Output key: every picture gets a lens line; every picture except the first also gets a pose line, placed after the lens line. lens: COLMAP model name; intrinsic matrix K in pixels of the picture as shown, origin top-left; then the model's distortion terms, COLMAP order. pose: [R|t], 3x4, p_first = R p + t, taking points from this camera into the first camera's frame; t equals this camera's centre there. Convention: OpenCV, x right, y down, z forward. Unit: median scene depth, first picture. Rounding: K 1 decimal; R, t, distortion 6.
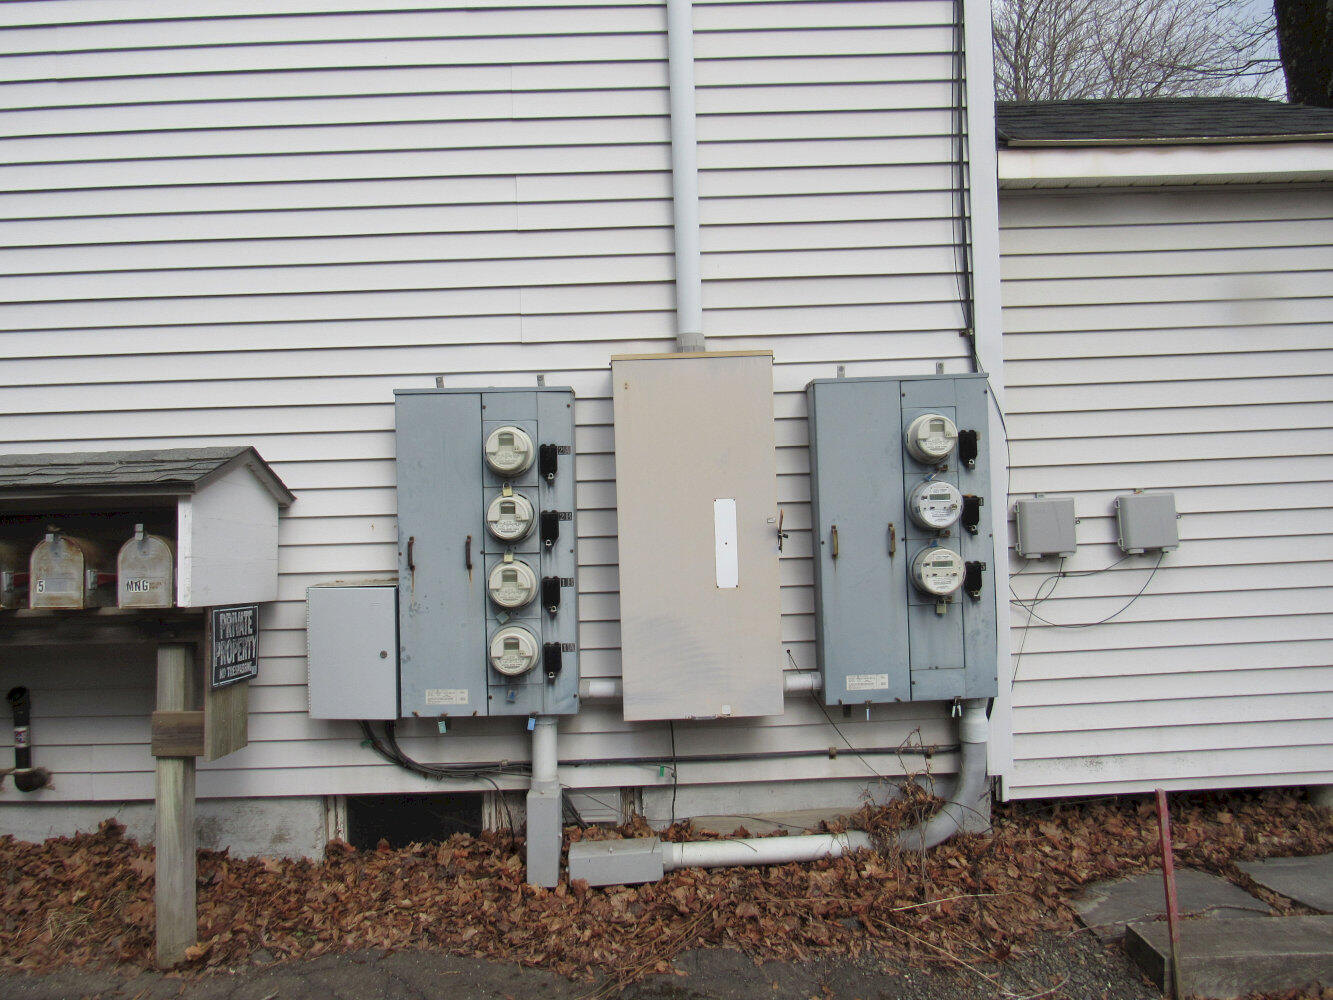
lens RADIAL K [[991.4, 0, 667.1], [0, 991.4, 483.0], [0, 0, 1]] dist [-0.028784, -0.003724]
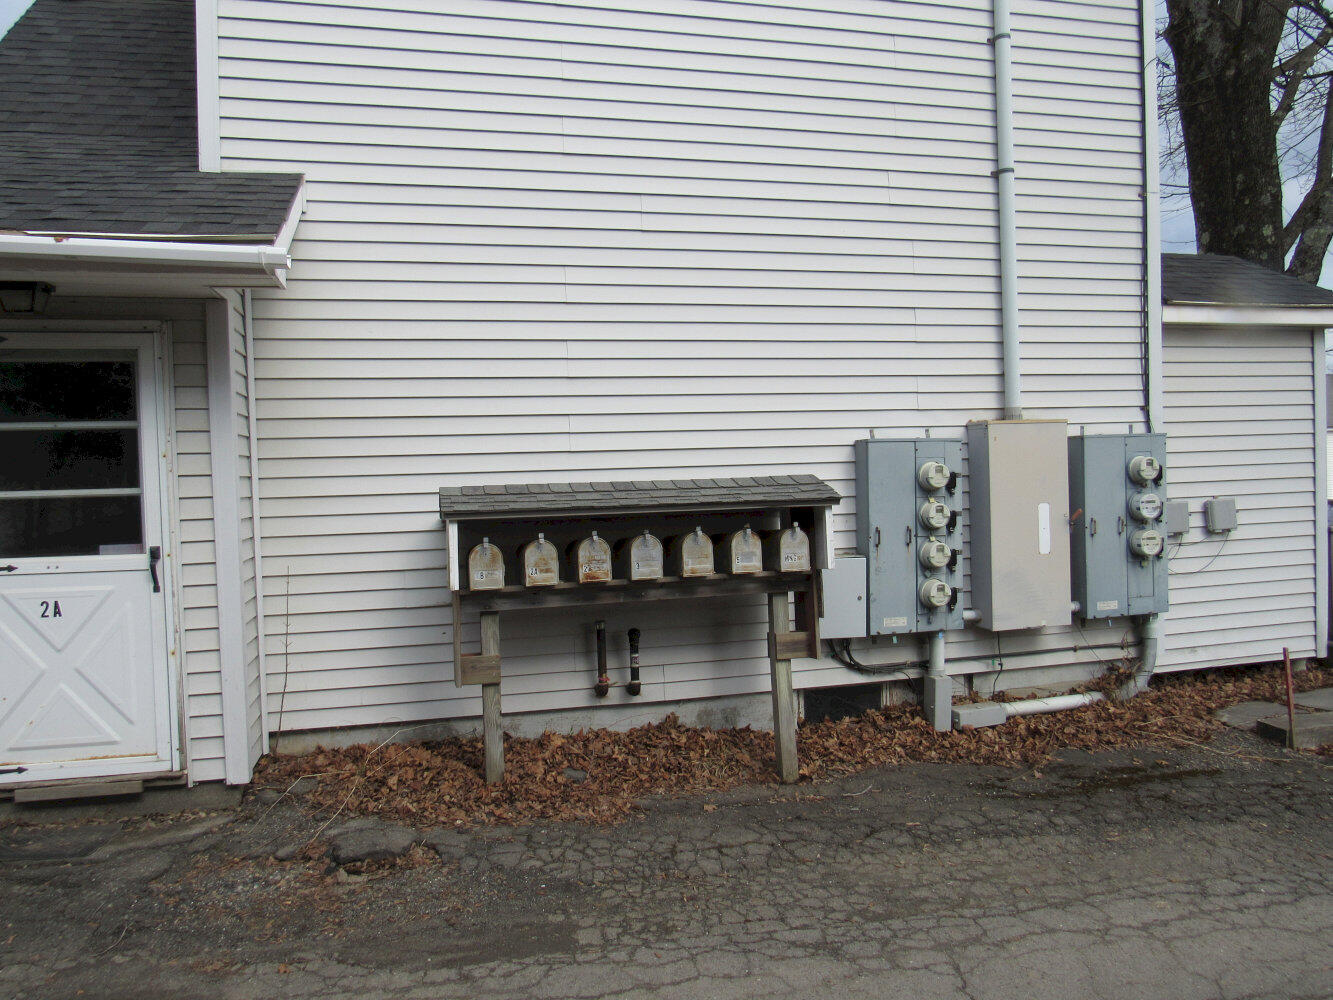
lens RADIAL K [[992.0, 0, 666.5], [0, 992.0, 500.0], [0, 0, 1]] dist [-0.004849, -0.001632]
pose [[0.968309, -0.004508, 0.249716, -0.976093], [-0.000935, 0.999765, 0.021673, -0.025966], [-0.249755, -0.021220, 0.968076, -0.509509]]
